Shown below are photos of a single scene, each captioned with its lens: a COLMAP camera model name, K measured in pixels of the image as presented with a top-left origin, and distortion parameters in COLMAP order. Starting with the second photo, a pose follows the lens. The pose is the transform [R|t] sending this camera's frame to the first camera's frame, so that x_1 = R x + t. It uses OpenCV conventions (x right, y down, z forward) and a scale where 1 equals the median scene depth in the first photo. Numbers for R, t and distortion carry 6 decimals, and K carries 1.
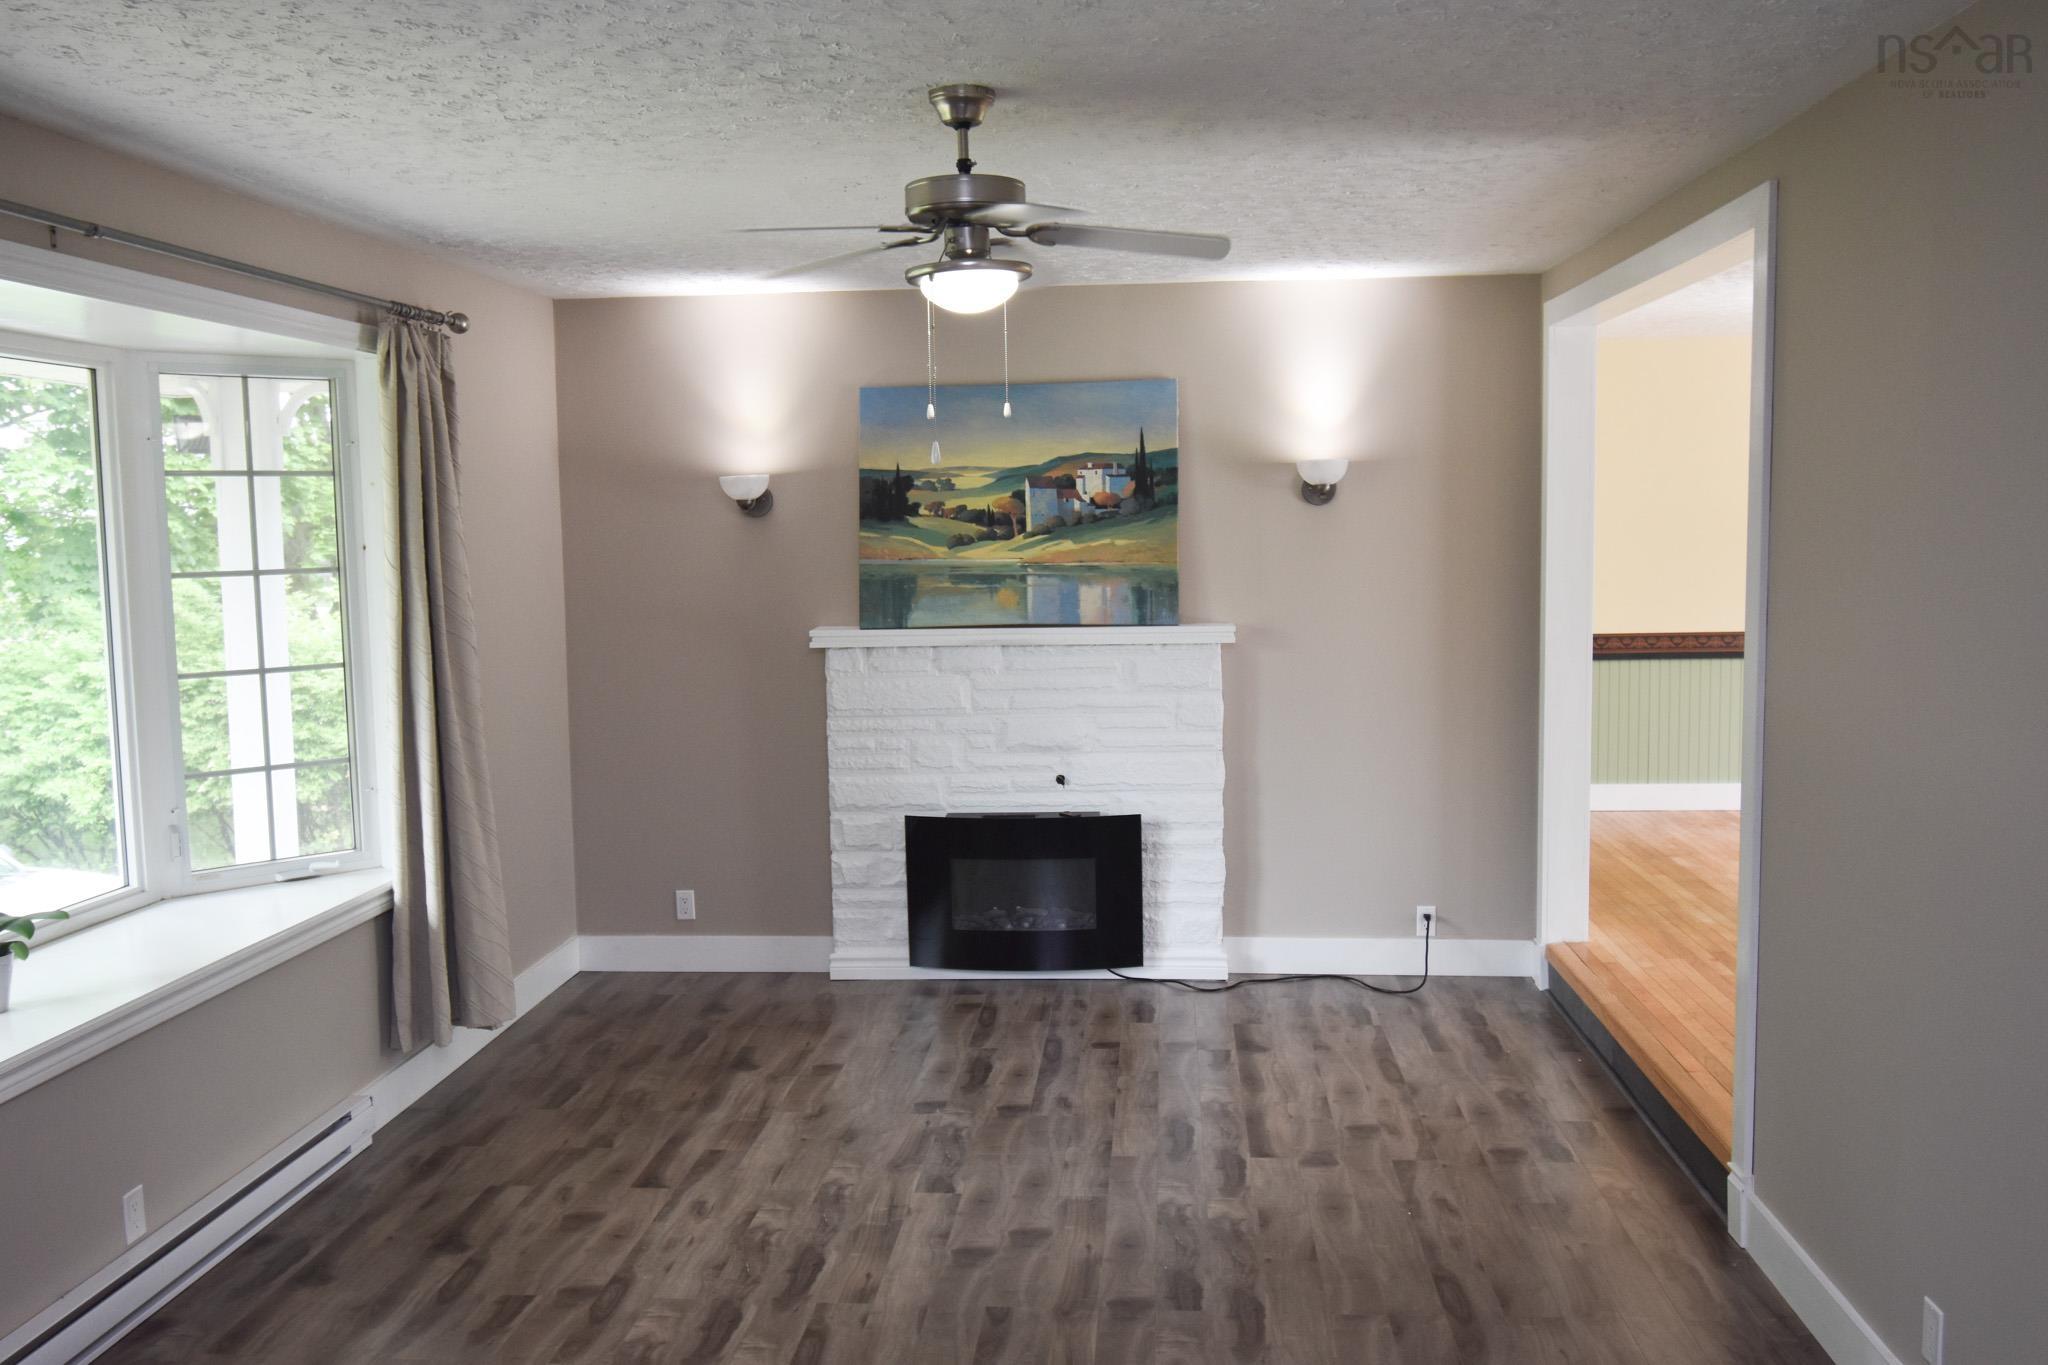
lens RADIAL K [[1722.3, 0, 1025.3], [0, 1722.3, 671.8], [0, 0, 1]] dist [0.004267, -0.013282]
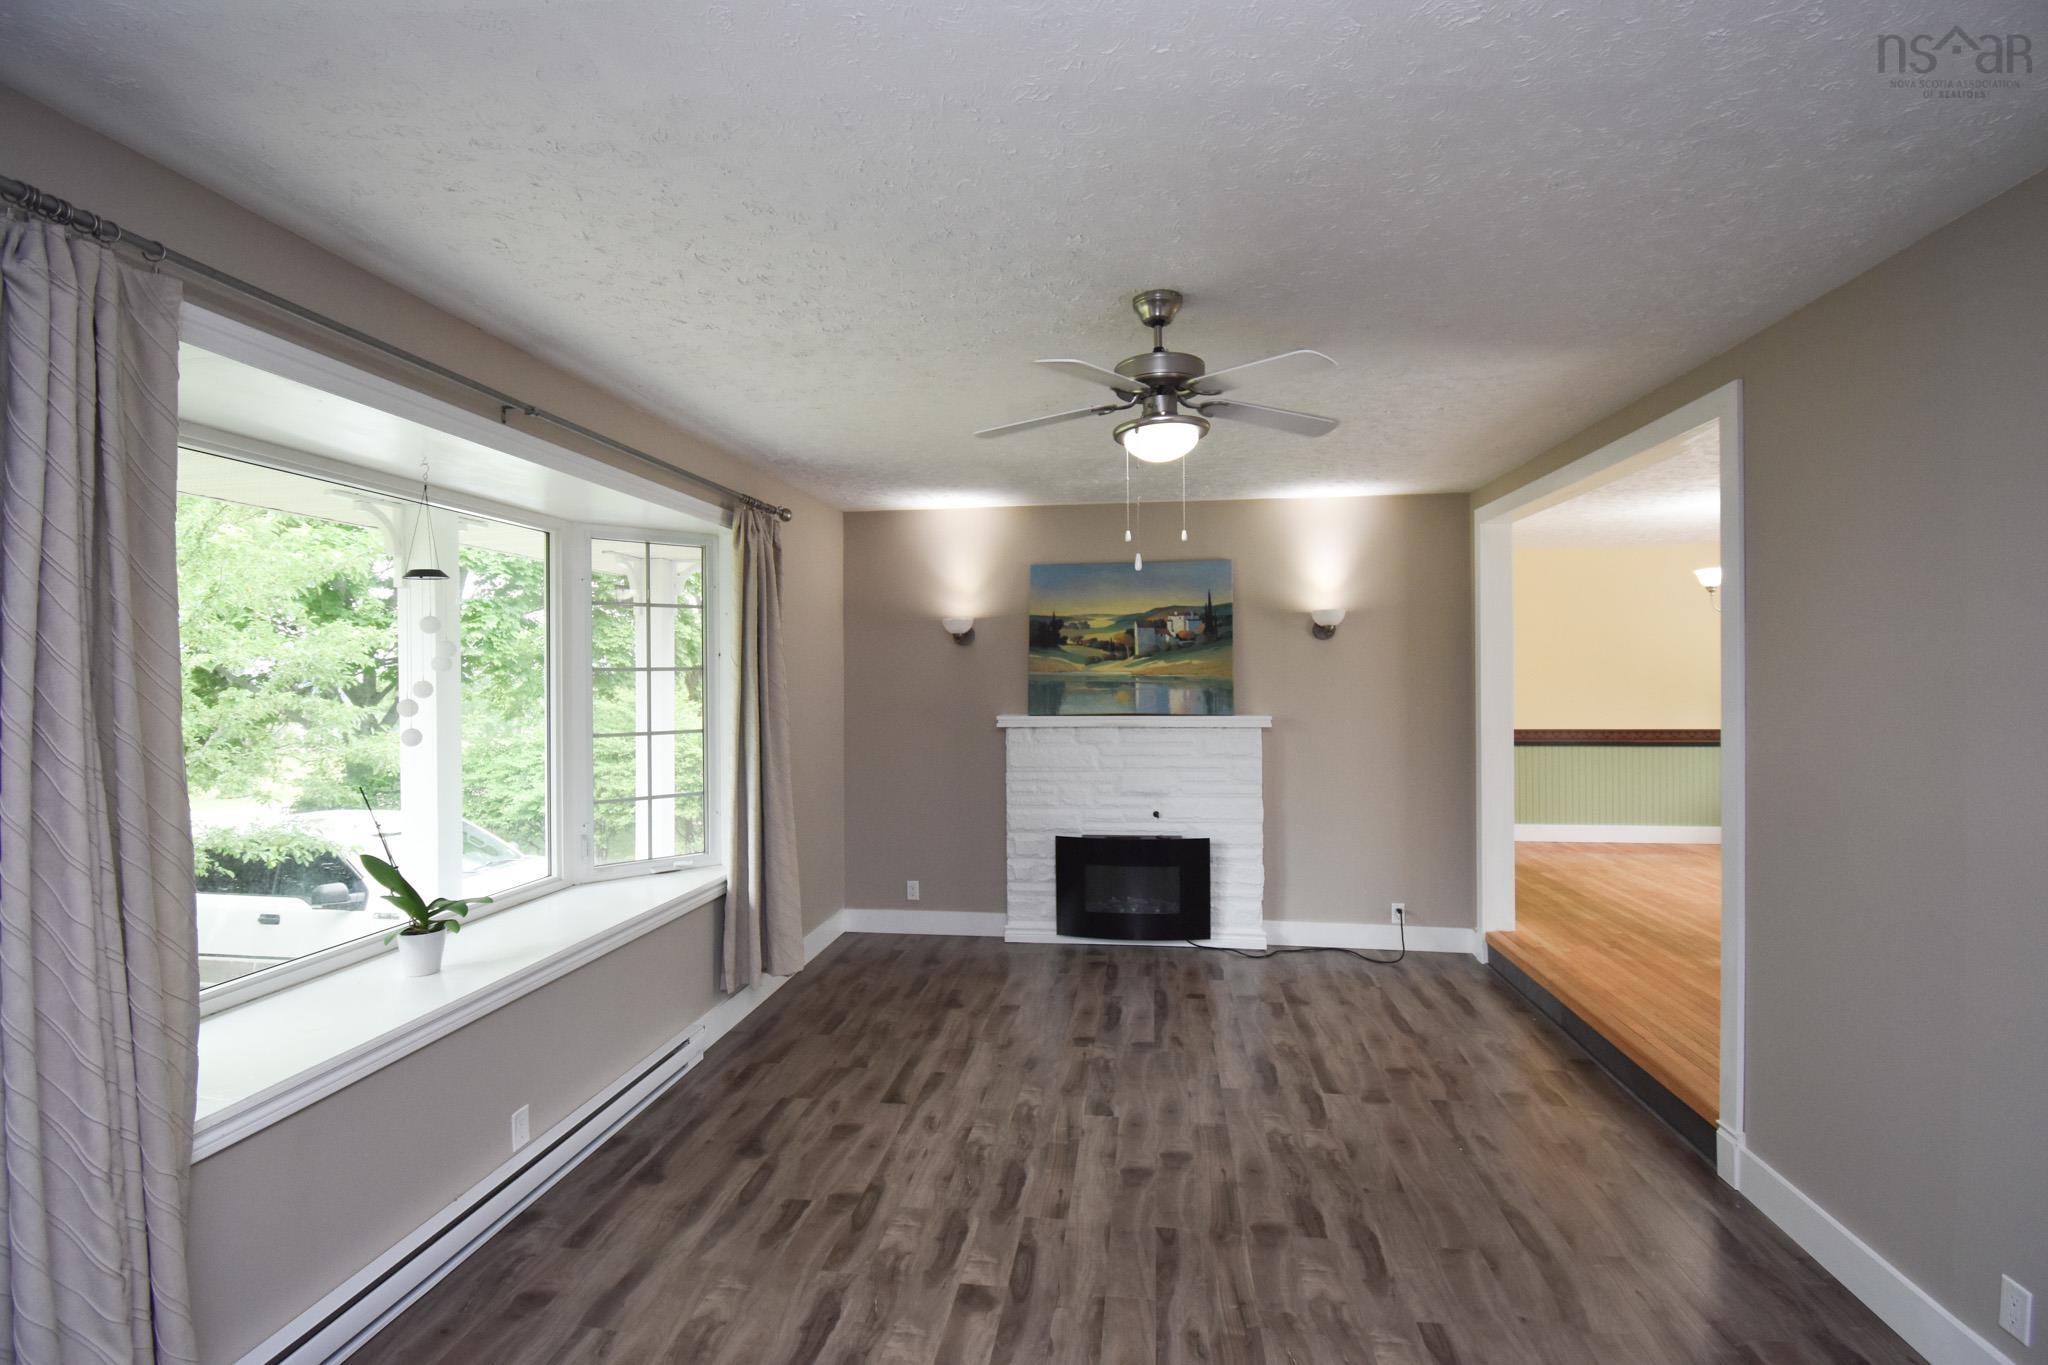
lens RADIAL K [[896.3, 0, 1027.4], [0, 896.3, 671.3], [0, 0, 1]] dist [0.027979, -0.028857]
pose [[0.998664, 0.009939, -0.050710, -0.066742], [-0.014672, 0.995480, -0.093826, 0.014443], [0.049548, 0.094445, 0.994296, 0.213741]]
